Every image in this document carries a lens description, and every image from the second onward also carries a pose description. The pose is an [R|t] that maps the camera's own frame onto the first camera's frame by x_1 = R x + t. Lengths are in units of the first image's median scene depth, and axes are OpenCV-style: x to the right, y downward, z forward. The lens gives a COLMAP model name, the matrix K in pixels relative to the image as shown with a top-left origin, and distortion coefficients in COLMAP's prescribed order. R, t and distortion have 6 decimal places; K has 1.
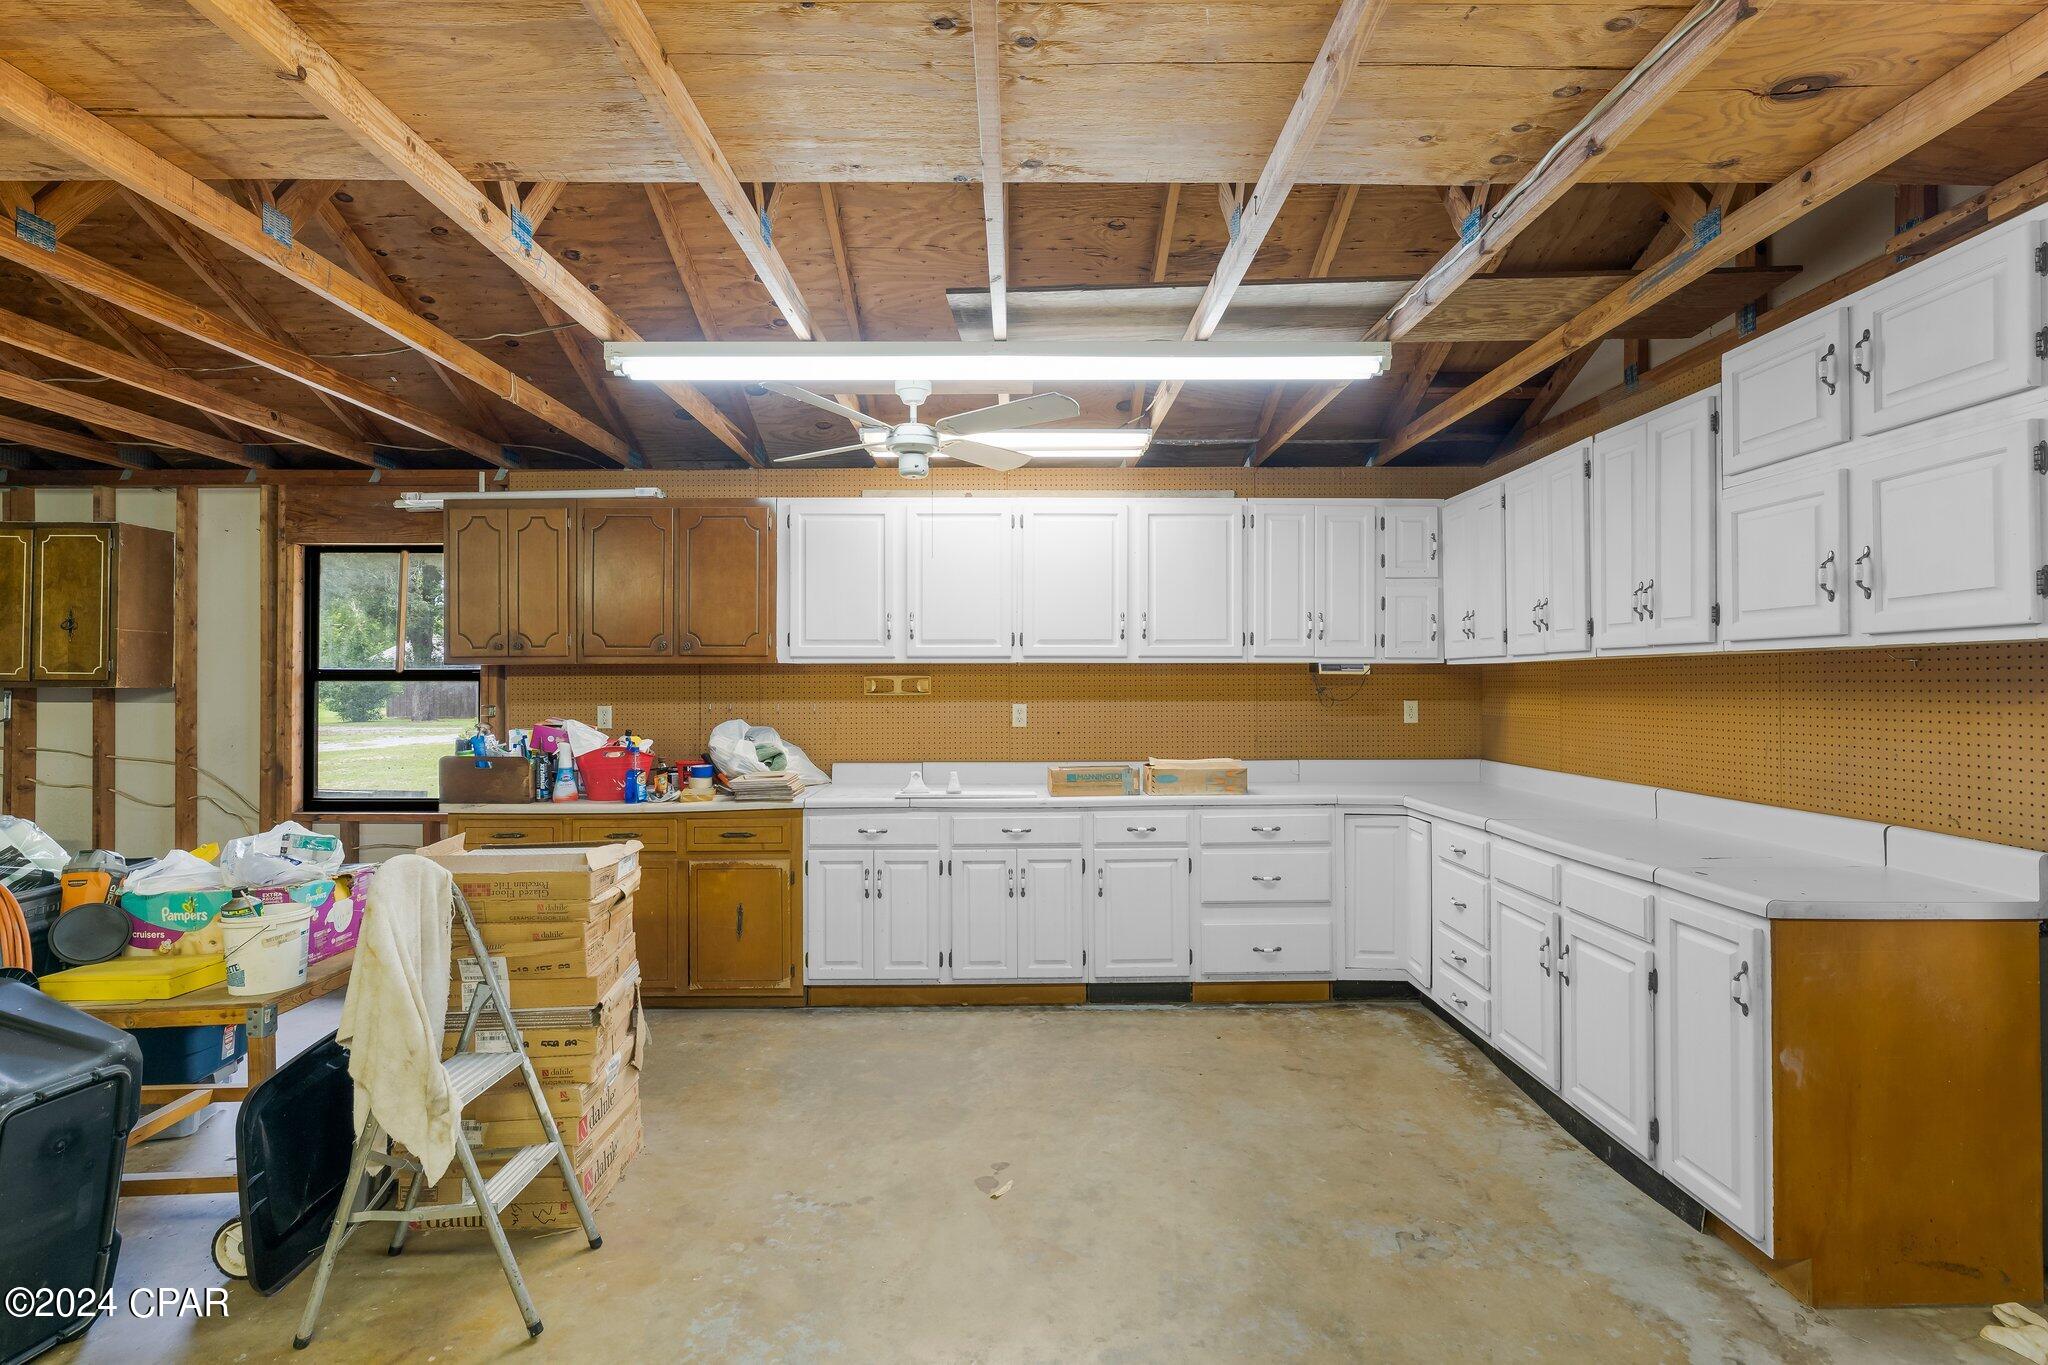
lens RADIAL K [[1012.9, 0, 1033.9], [0, 1012.9, 677.9], [0, 0, 1]] dist [-0.001440, -0.000415]
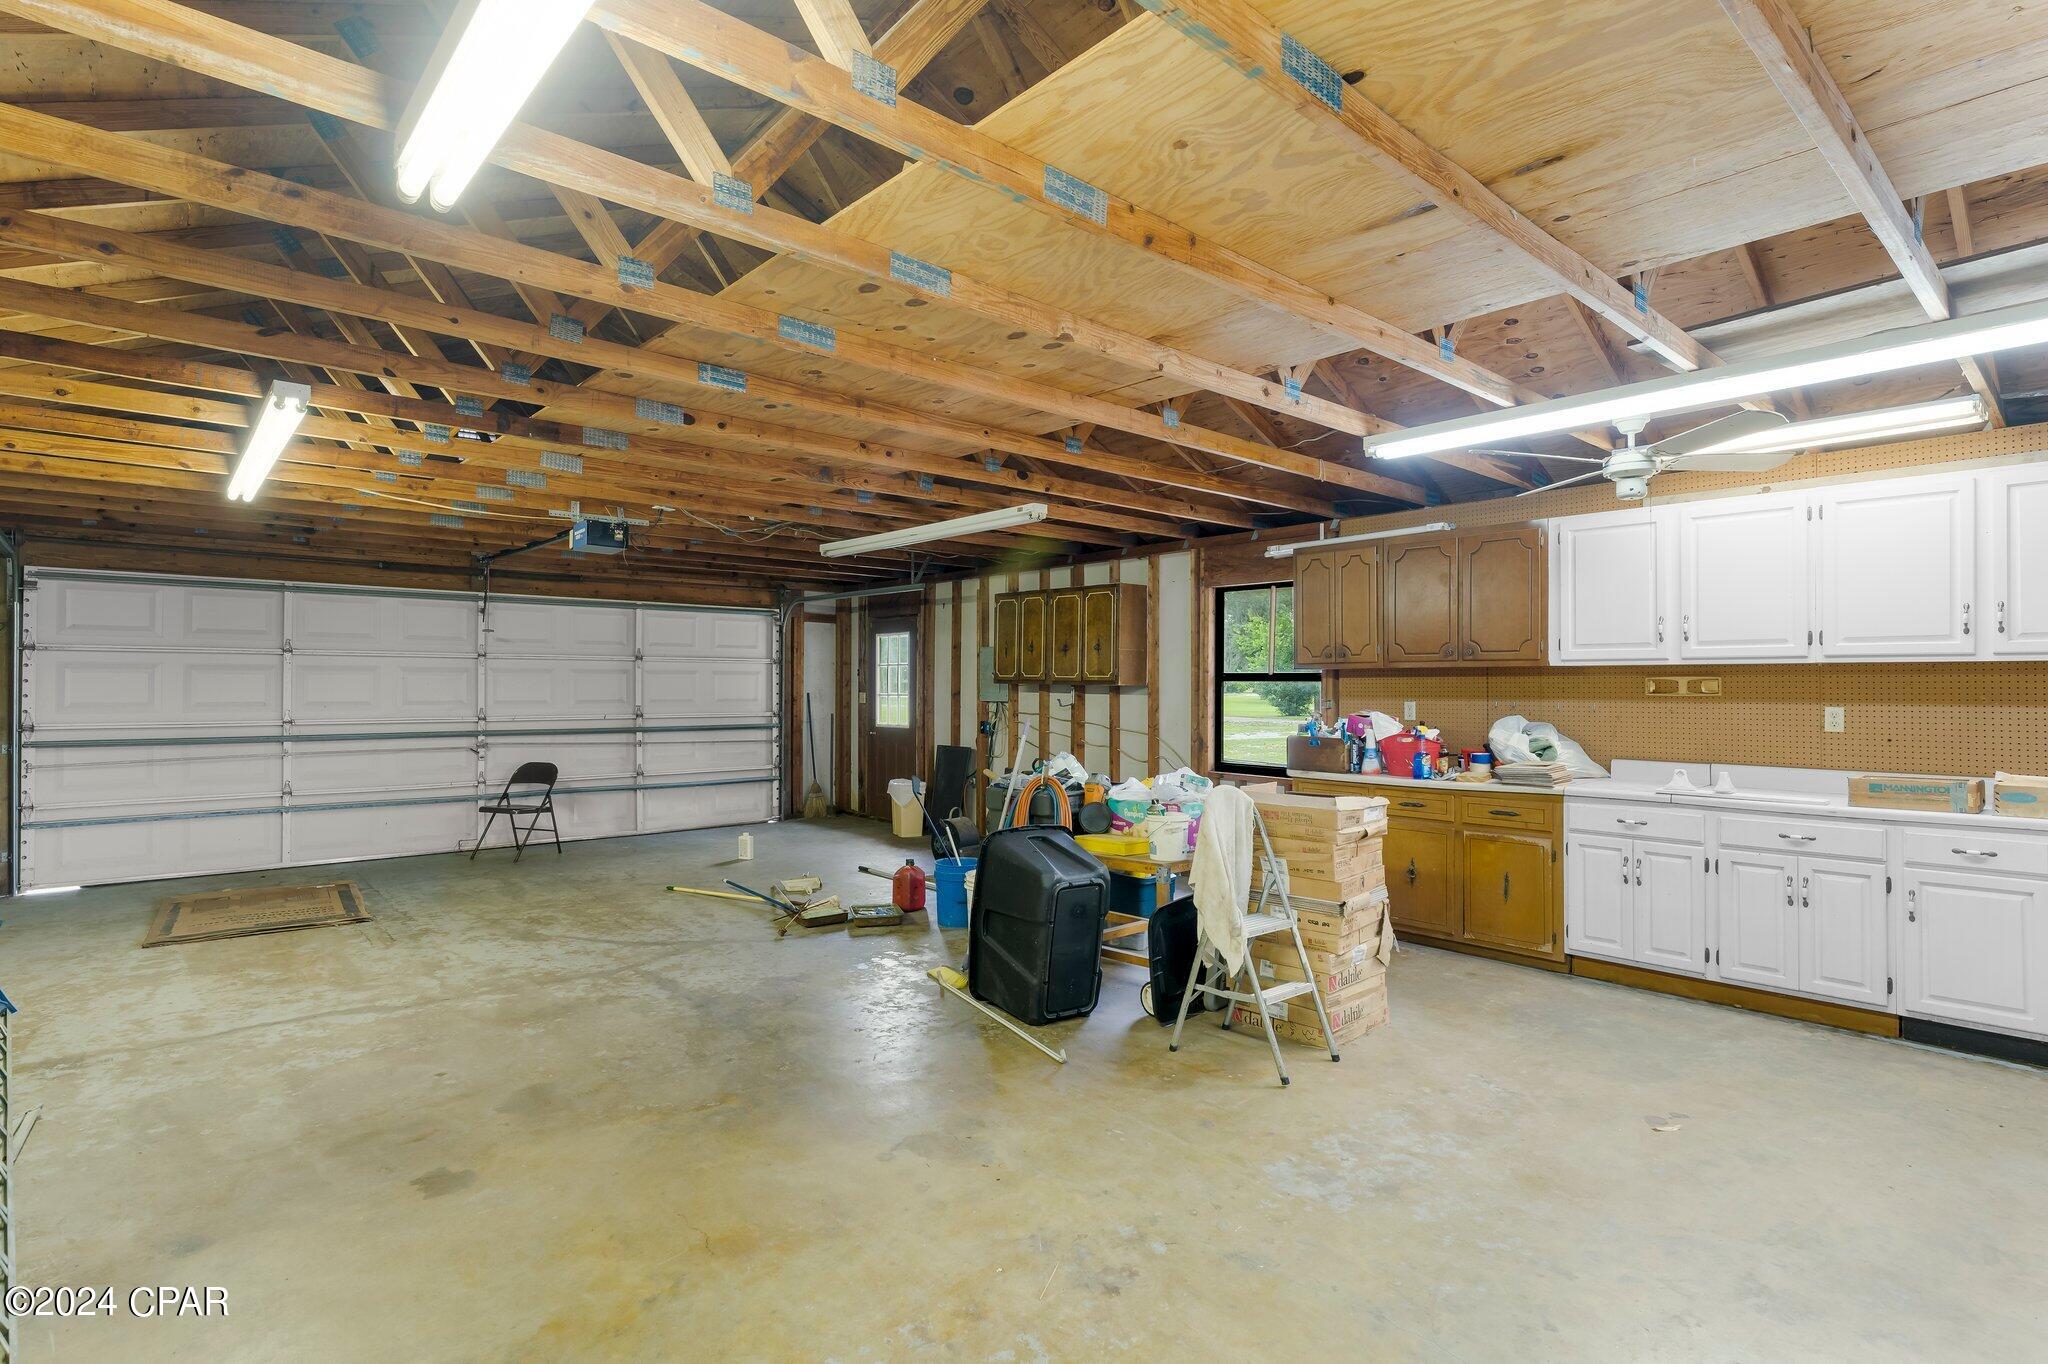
lens RADIAL K [[1012.9, 0, 1018.9], [0, 1012.9, 681.2], [0, 0, 1]] dist [-0.001440, -0.000415]
pose [[0.653254, 0.001256, -0.757138, 0.226223], [0.001021, 0.999996, 0.002540, -0.000957], [0.757139, -0.002432, 0.653250, -0.188936]]
